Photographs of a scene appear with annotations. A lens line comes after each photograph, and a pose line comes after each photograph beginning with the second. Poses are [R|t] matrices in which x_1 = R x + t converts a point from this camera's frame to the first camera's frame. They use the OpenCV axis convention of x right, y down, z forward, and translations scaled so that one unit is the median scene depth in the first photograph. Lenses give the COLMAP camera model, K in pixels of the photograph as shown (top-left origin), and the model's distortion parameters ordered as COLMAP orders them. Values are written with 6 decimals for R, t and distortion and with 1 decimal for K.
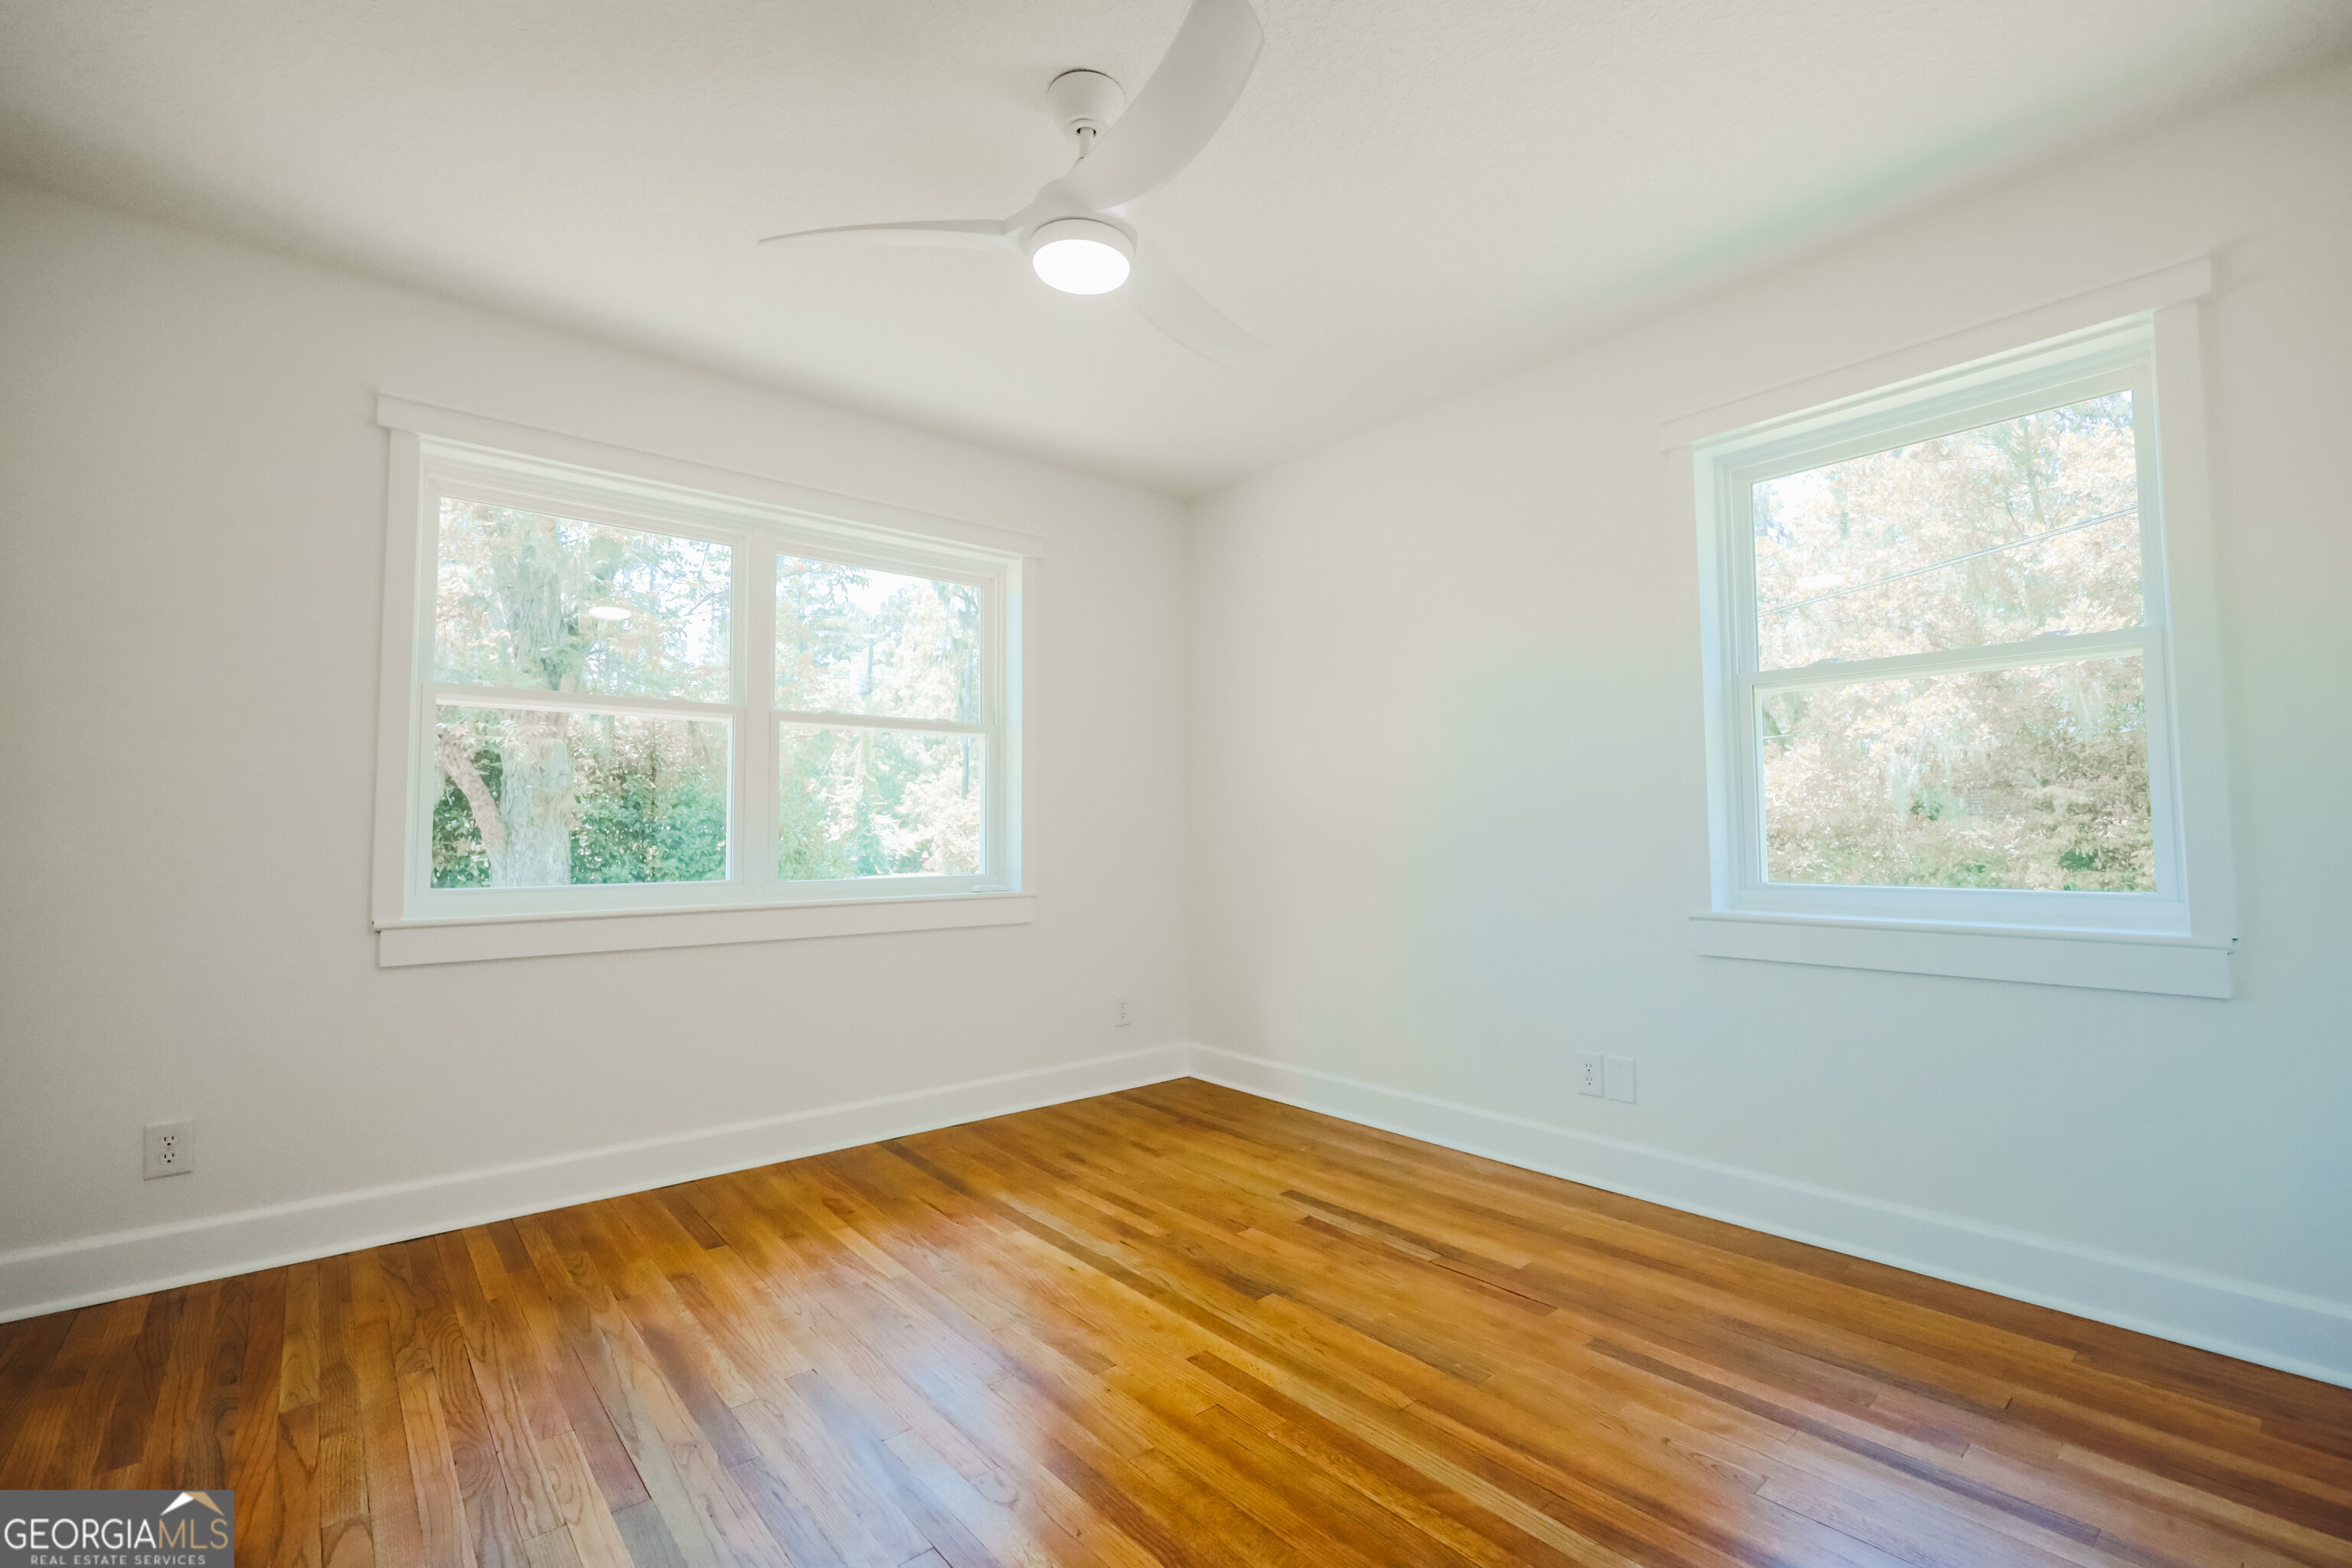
lens RADIAL K [[1006.6, 0, 1180.0], [0, 1006.6, 779.7], [0, 0, 1]] dist [0.007772, -0.001194]
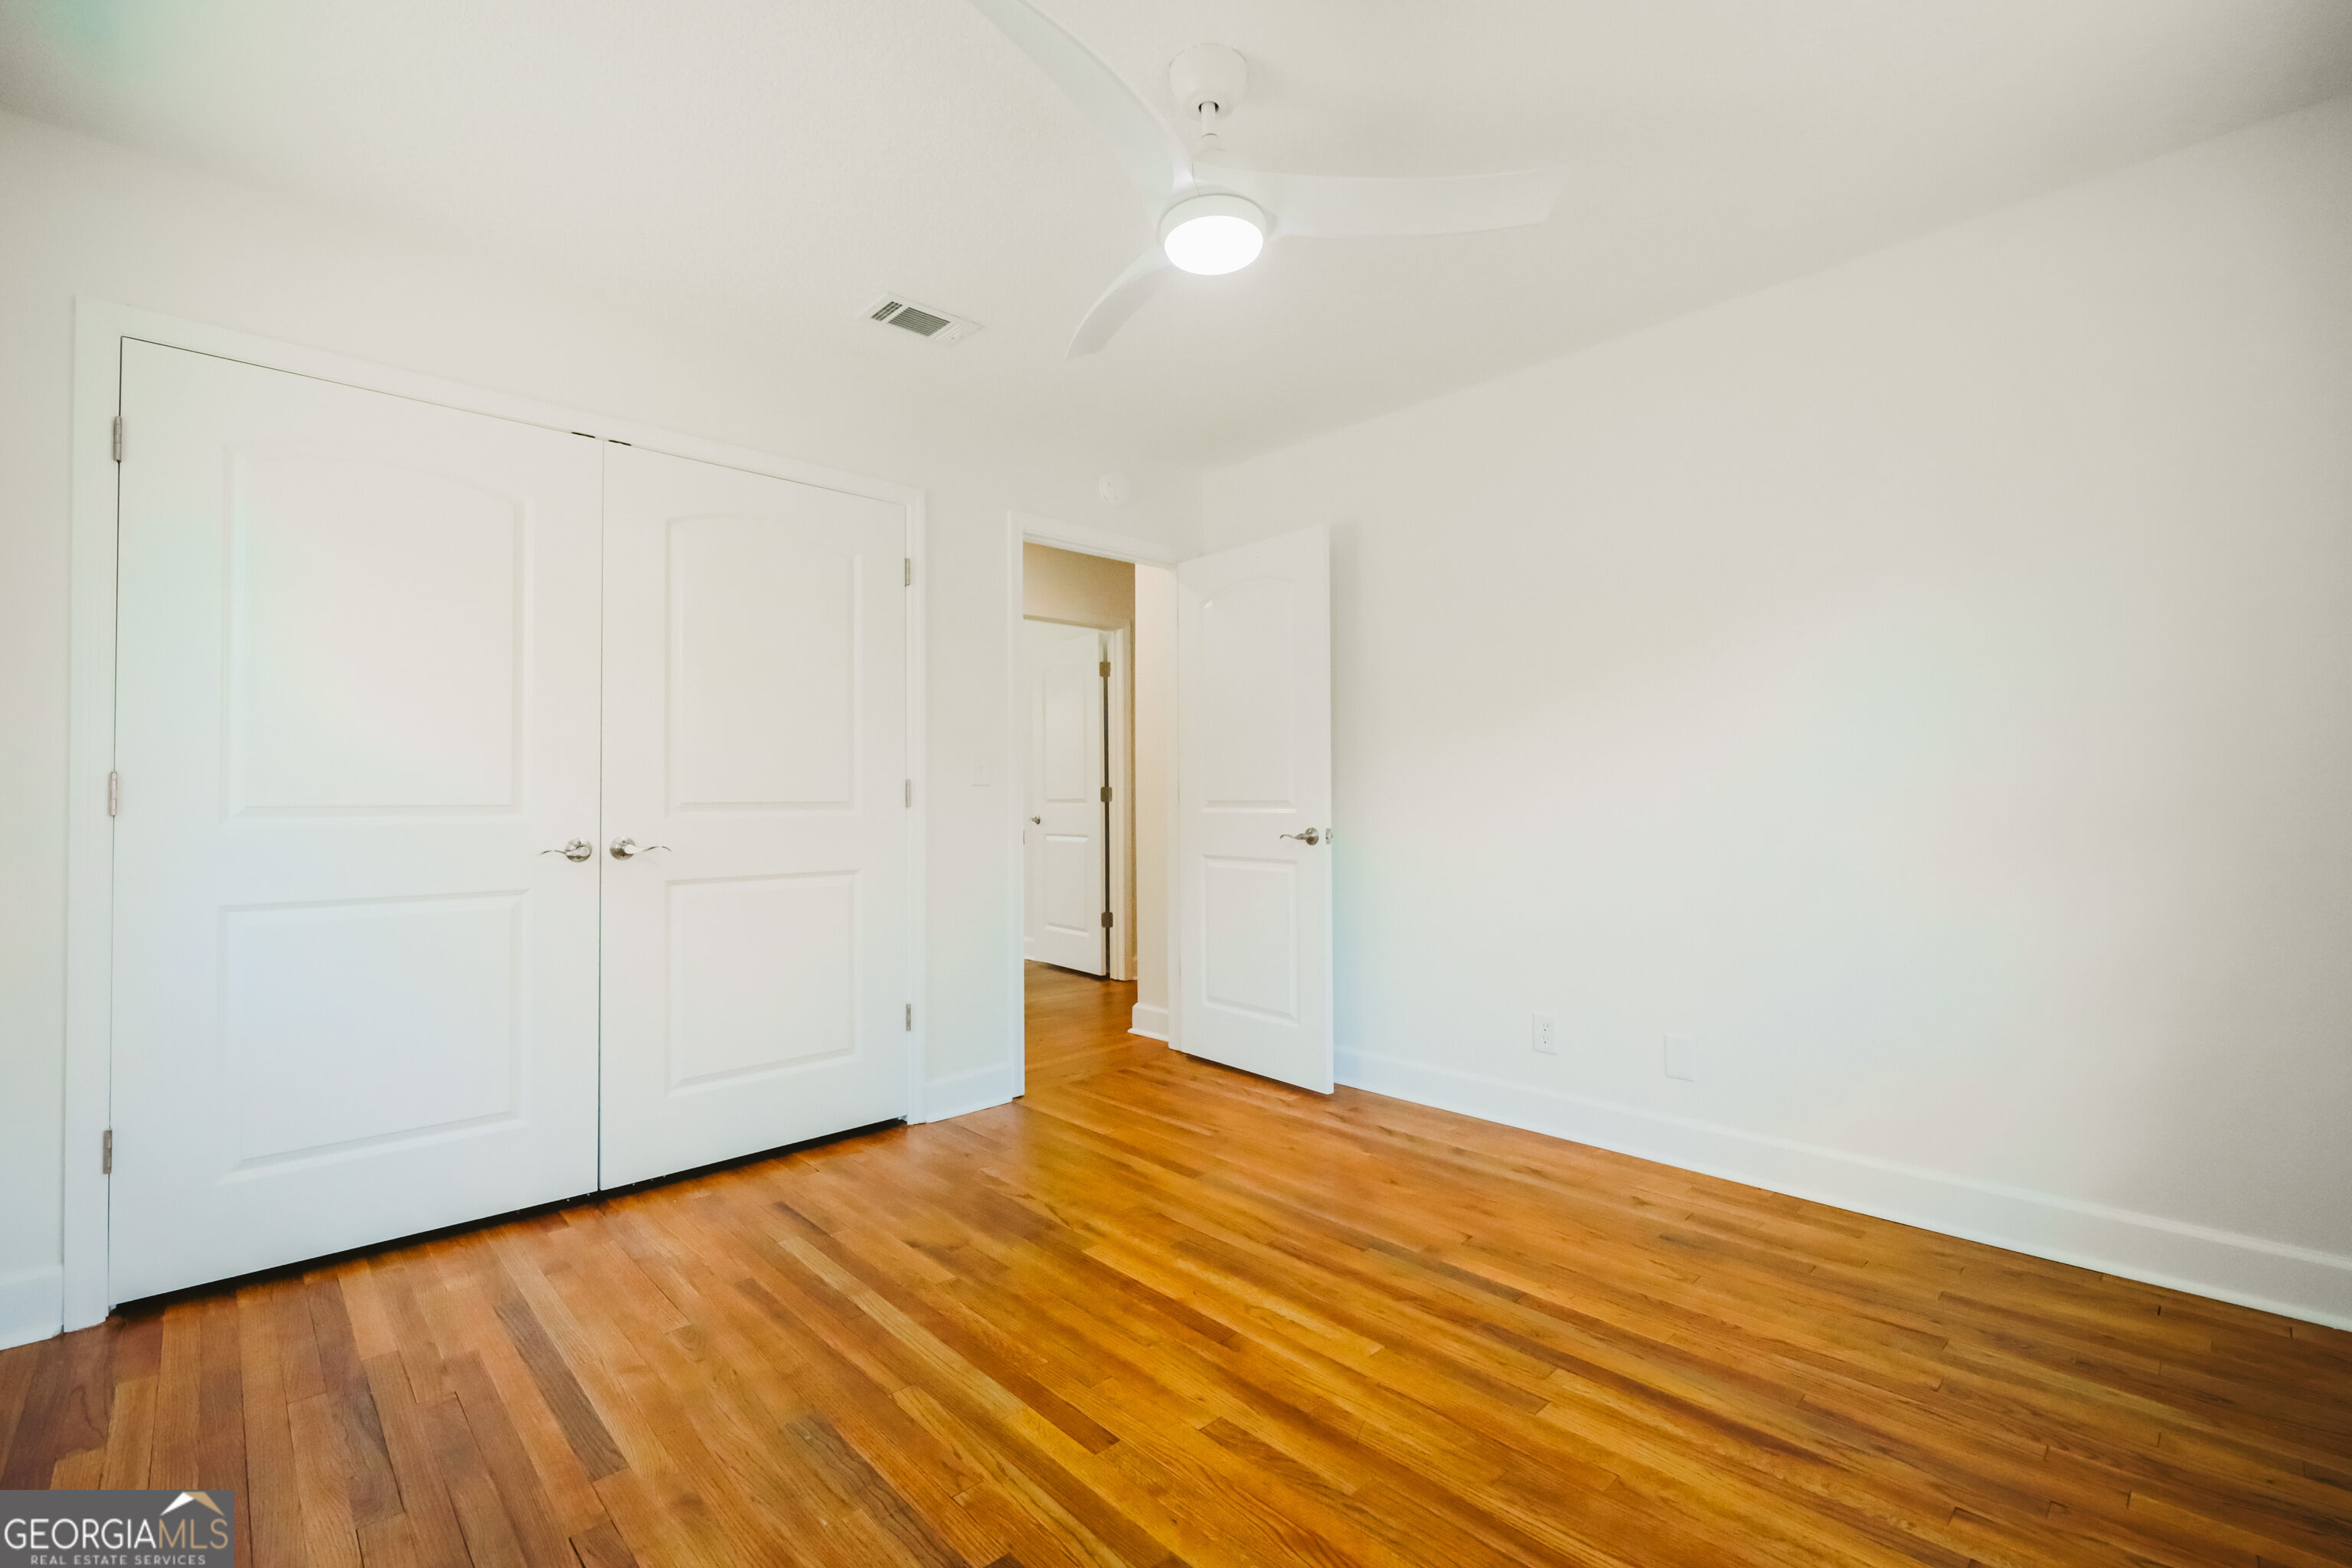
lens RADIAL K [[1006.6, 0, 1176.2], [0, 1006.6, 792.2], [0, 0, 1]] dist [0.007772, -0.001194]
pose [[-0.998435, 0.012853, -0.054429, -0.003104], [0.016270, 0.997892, -0.062820, 0.099785], [0.053507, -0.063608, -0.996540, 2.341905]]
